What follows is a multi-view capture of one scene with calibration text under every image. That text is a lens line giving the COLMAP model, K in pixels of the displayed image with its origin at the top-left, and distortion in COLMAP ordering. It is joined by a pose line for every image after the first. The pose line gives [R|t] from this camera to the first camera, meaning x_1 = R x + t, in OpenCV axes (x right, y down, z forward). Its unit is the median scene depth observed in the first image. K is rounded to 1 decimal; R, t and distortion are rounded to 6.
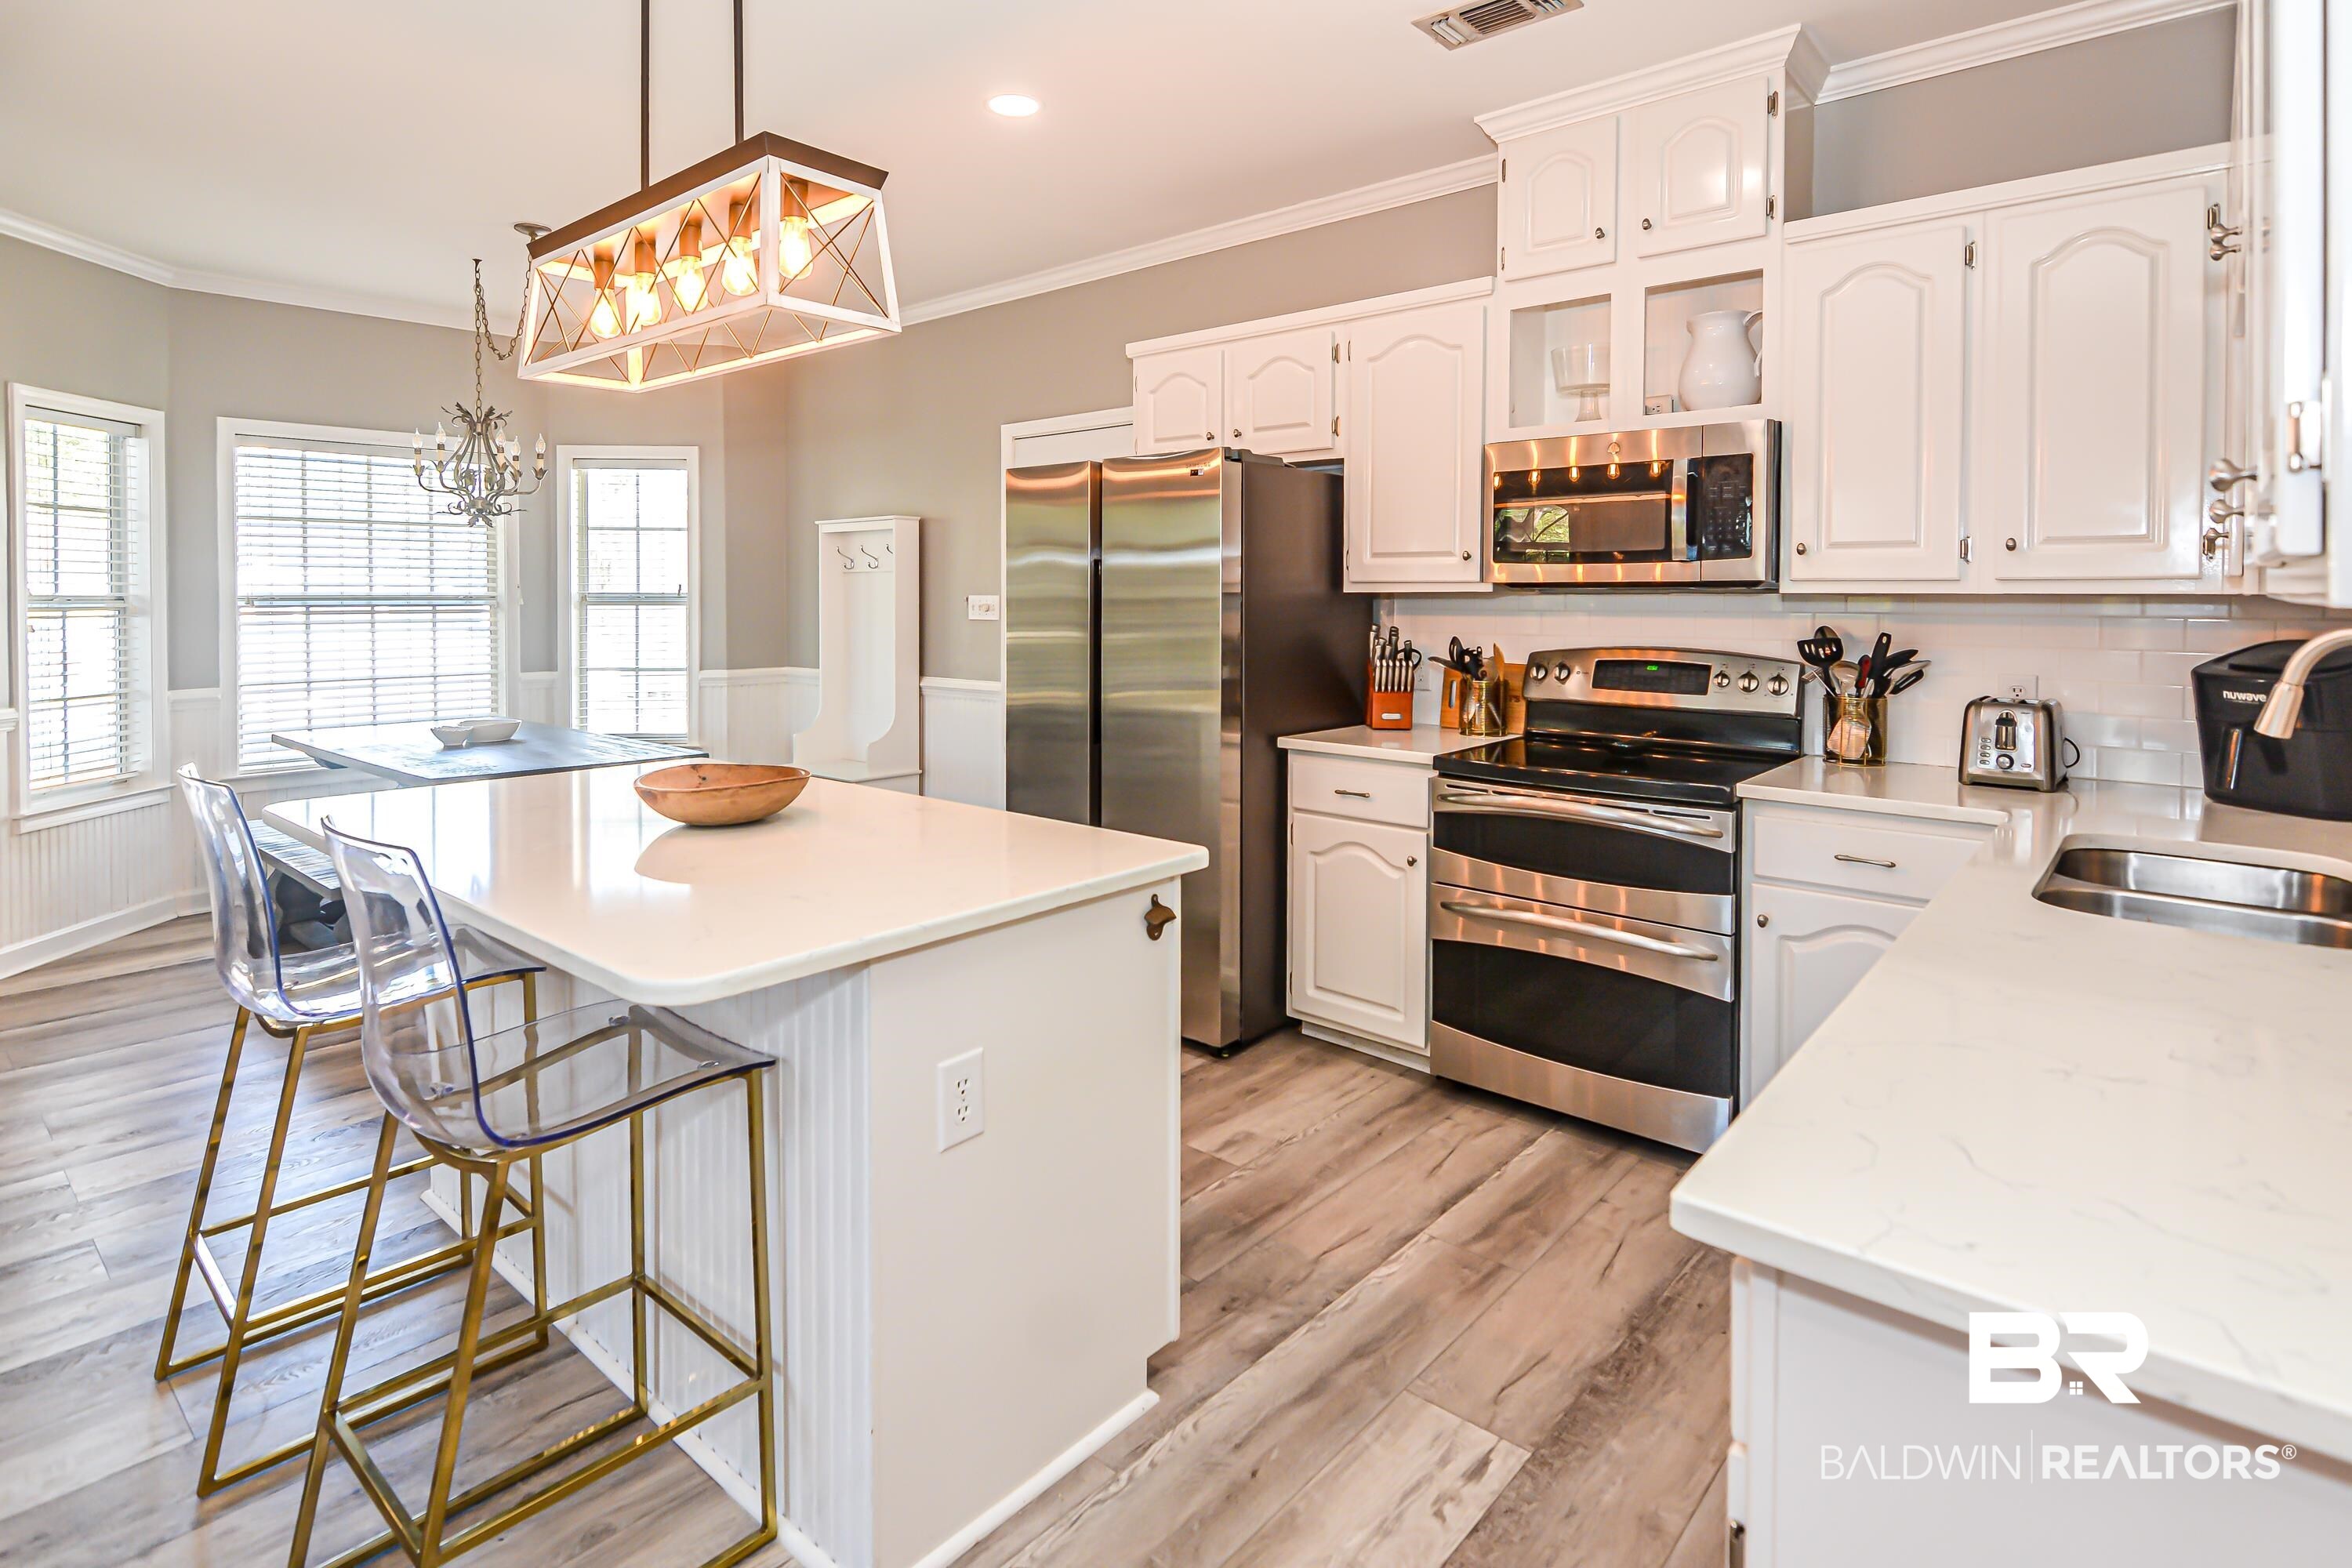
lens RADIAL K [[1220.1, 0, 1179.2], [0, 1220.1, 599.8], [0, 0, 1]] dist [0.001289, -0.000804]
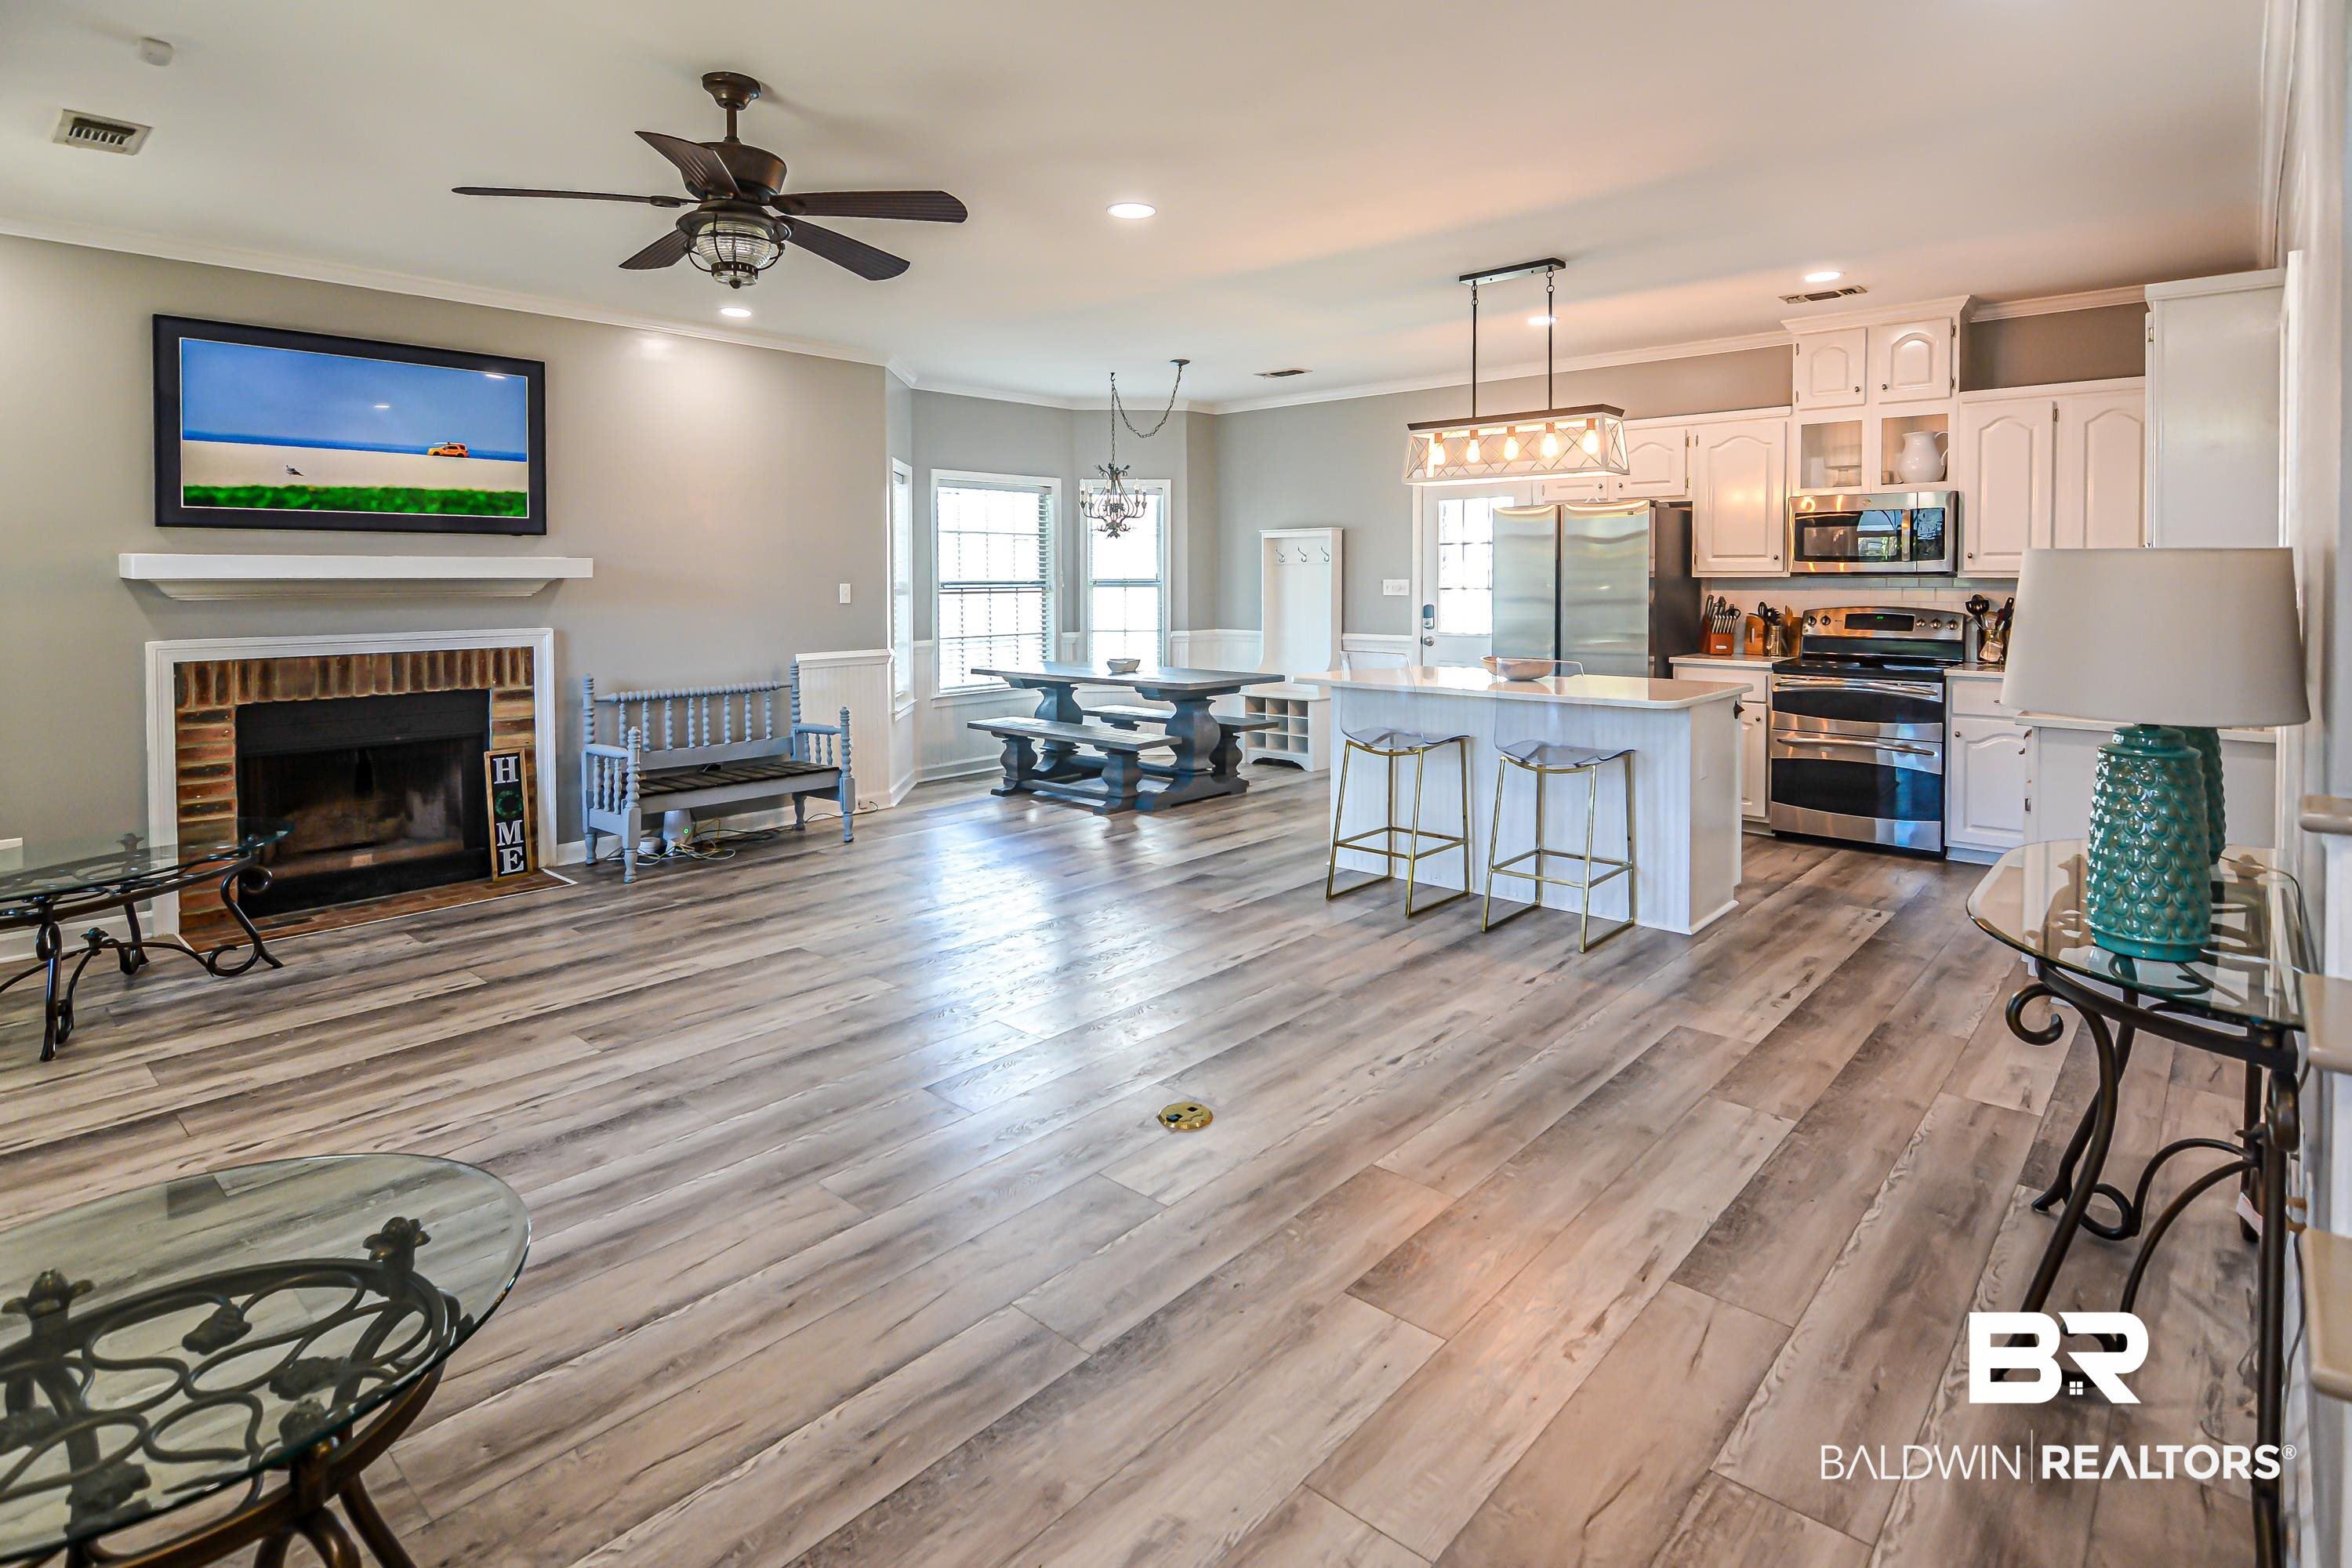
lens RADIAL K [[1245.2, 0, 1183.4], [0, 1245.2, 584.6], [0, 0, 1]] dist [0.002826, -0.001181]
pose [[0.999952, -0.003969, -0.008992, -0.512424], [0.003996, 0.999988, 0.002995, -0.003861], [0.008980, -0.003031, 0.999955, -0.710691]]
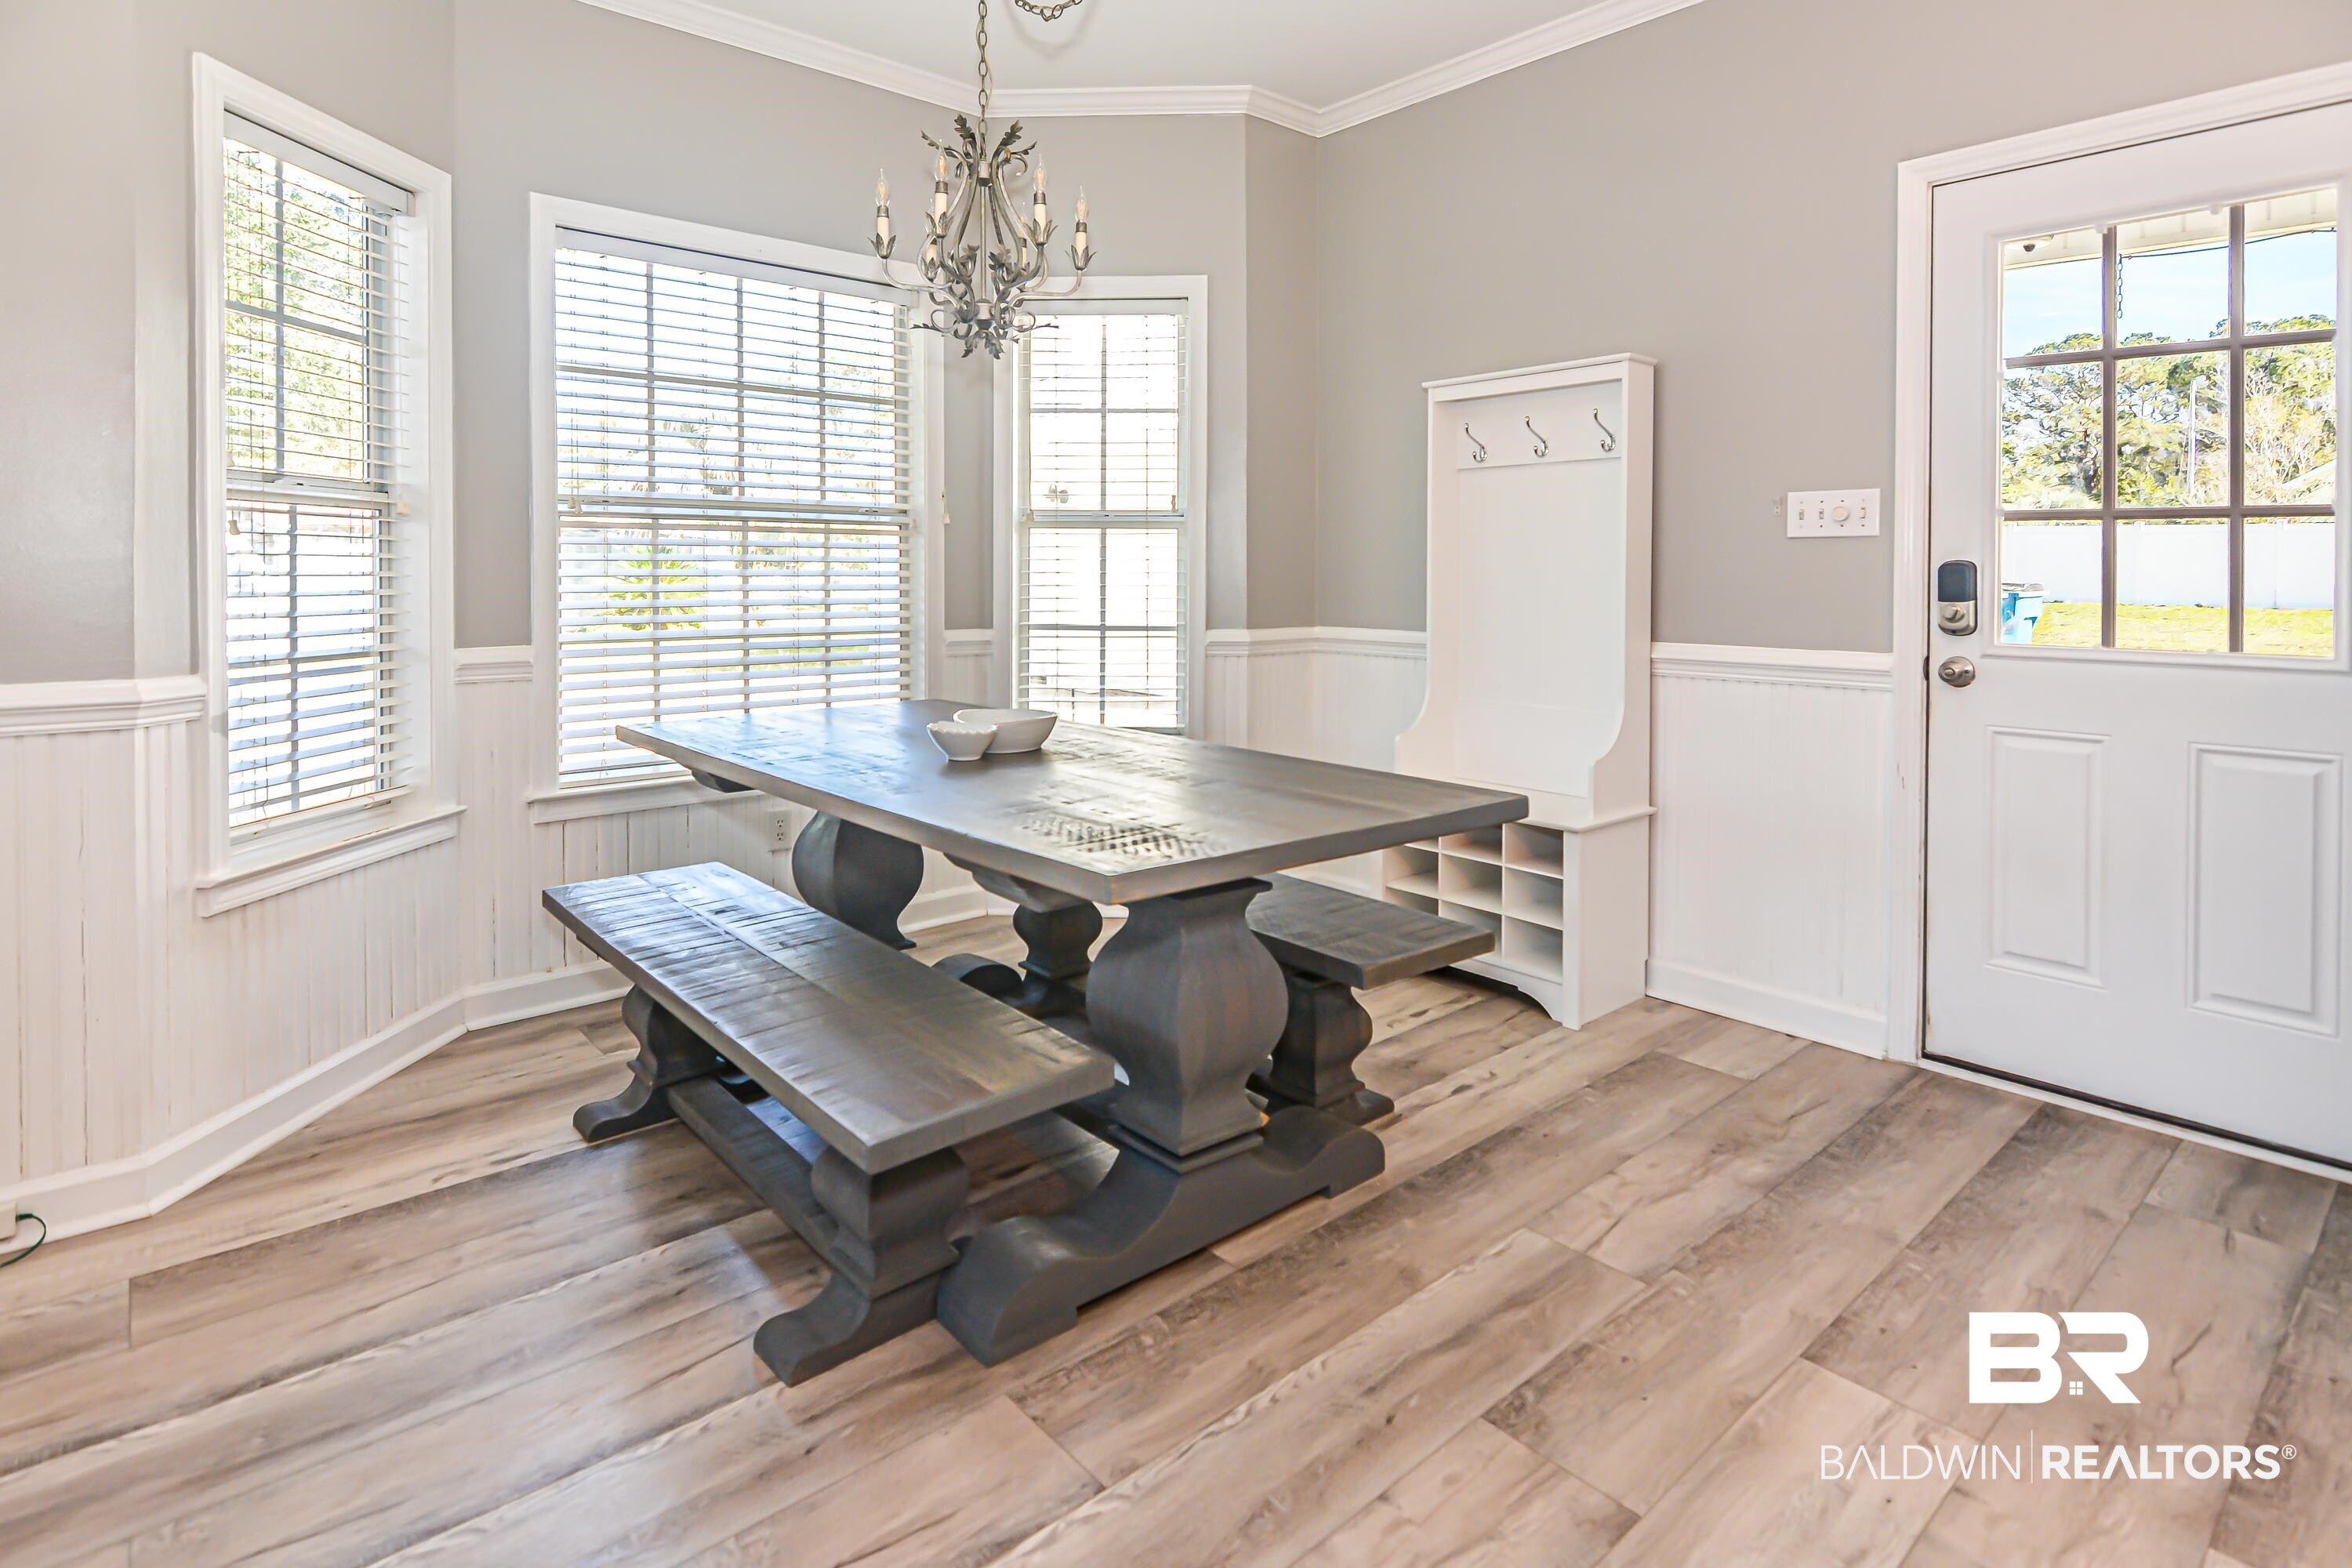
lens RADIAL K [[1225.5, 0, 1136.4], [0, 1225.5, 580.3], [0, 0, 1]] dist [0.042935, -0.000261]
pose [[0.986627, 0.002180, -0.162978, -0.458008], [-0.002386, 0.999997, -0.001069, 0.046581], [0.162975, 0.001443, 0.986629, 0.519957]]
